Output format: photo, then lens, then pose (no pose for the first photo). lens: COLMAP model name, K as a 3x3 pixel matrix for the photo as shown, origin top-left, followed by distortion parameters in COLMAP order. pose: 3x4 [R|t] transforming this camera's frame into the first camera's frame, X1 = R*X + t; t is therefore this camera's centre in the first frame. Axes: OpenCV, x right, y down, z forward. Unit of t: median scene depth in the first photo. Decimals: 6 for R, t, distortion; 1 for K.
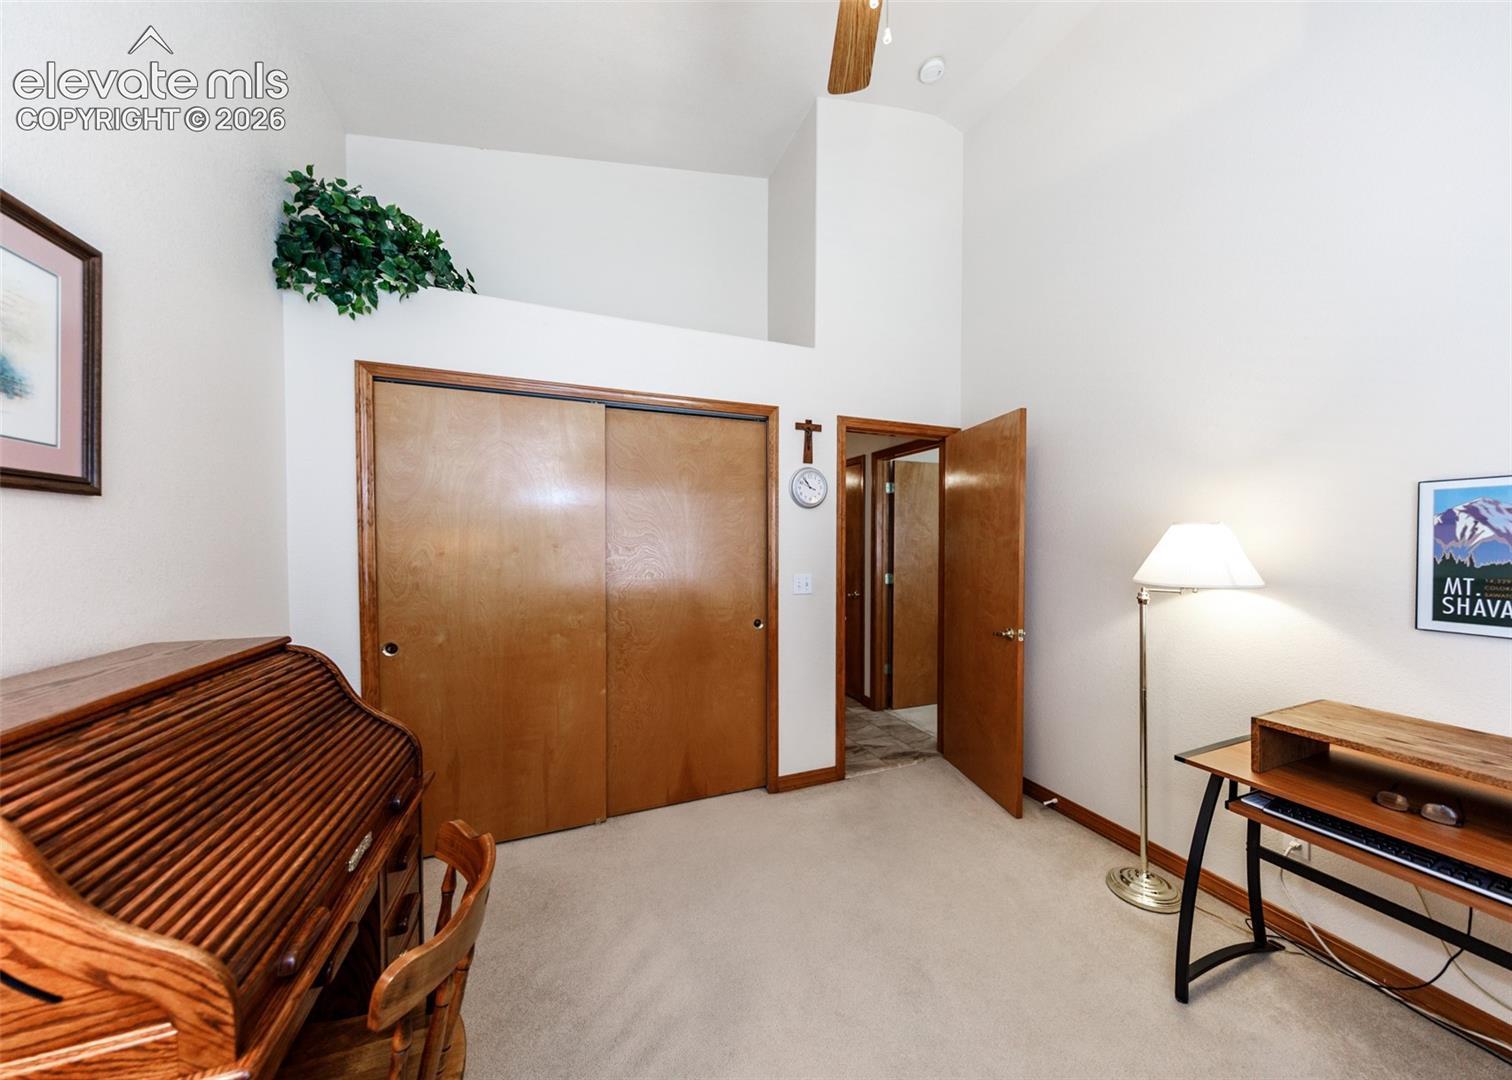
lens RADIAL K [[515.0, 0, 756.0], [0, 515.0, 540.0], [0, 0, 1]] dist [0.000067, -0.000003]
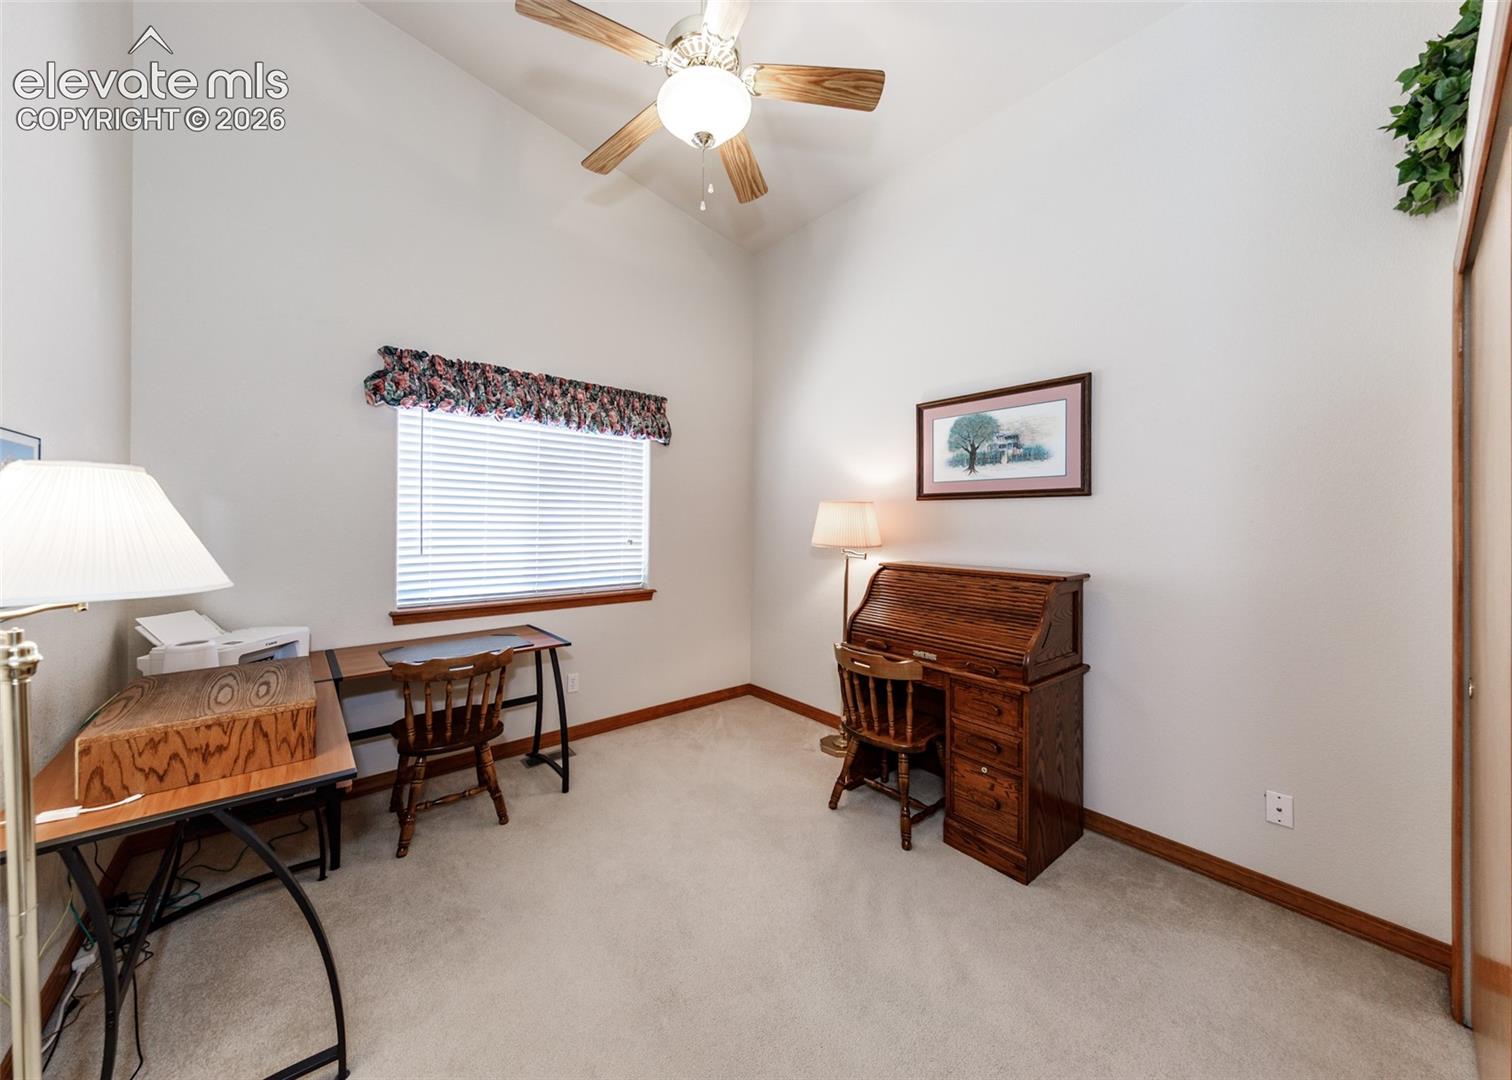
lens RADIAL K [[535.8, 0, 753.9], [0, 535.8, 517.6], [0, 0, 1]] dist [0.000263, -0.000004]
pose [[-0.945033, -0.014670, -0.326646, 0.626645], [-0.013536, 0.999892, -0.005745, 0.030075], [0.326695, -0.001008, -0.945129, 2.537385]]
